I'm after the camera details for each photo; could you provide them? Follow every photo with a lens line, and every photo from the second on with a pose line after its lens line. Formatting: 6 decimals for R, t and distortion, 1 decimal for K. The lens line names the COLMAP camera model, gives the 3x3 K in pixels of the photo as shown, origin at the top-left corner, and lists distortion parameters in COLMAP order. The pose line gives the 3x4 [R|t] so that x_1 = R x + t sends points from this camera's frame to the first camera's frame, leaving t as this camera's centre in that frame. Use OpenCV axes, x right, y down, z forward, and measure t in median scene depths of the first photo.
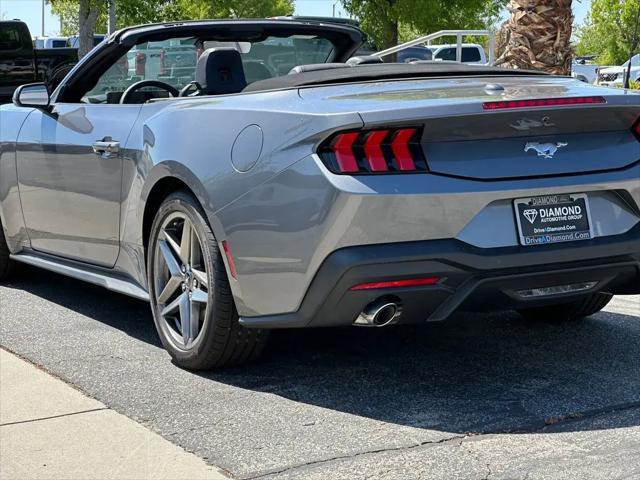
lens RADIAL K [[1472.1, 0, 316.3], [0, 1472.1, 234.0], [0, 0, 1]] dist [0.196821, 0.000000]
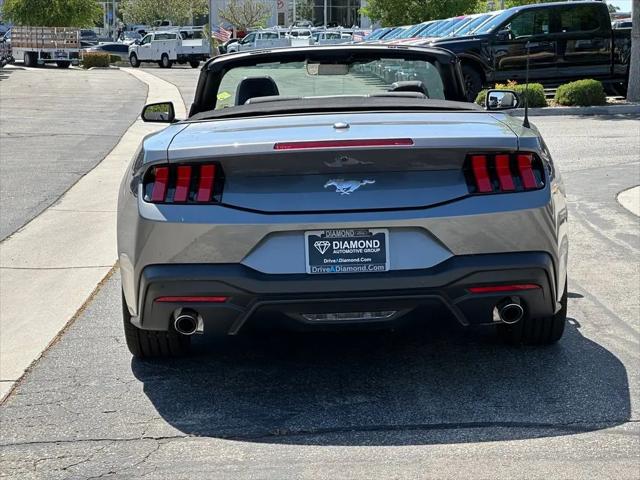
lens RADIAL K [[1472.1, 0, 318.4], [0, 1472.1, 245.5], [0, 0, 1]] dist [0.196821, 0.000000]
pose [[0.872584, 0.062103, -0.484500, 0.670426], [-0.046628, 0.997946, 0.043938, -0.061113], [0.486234, -0.015748, 0.873687, 0.040896]]
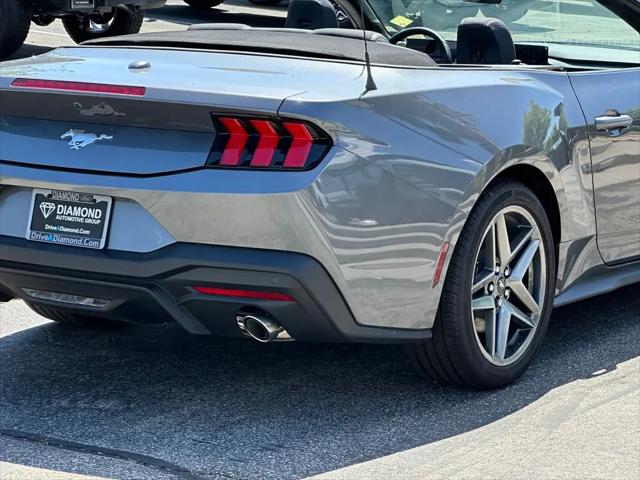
lens RADIAL K [[1984.0, 0, 320.3], [0, 1984.0, 241.7], [0, 0, 1]] dist [0.101180, 0.000000]
pose [[0.441393, 0.168649, -0.881323, 1.279602], [-0.132150, 0.983687, 0.122053, -0.161648], [0.887529, 0.062593, 0.456479, 0.594748]]
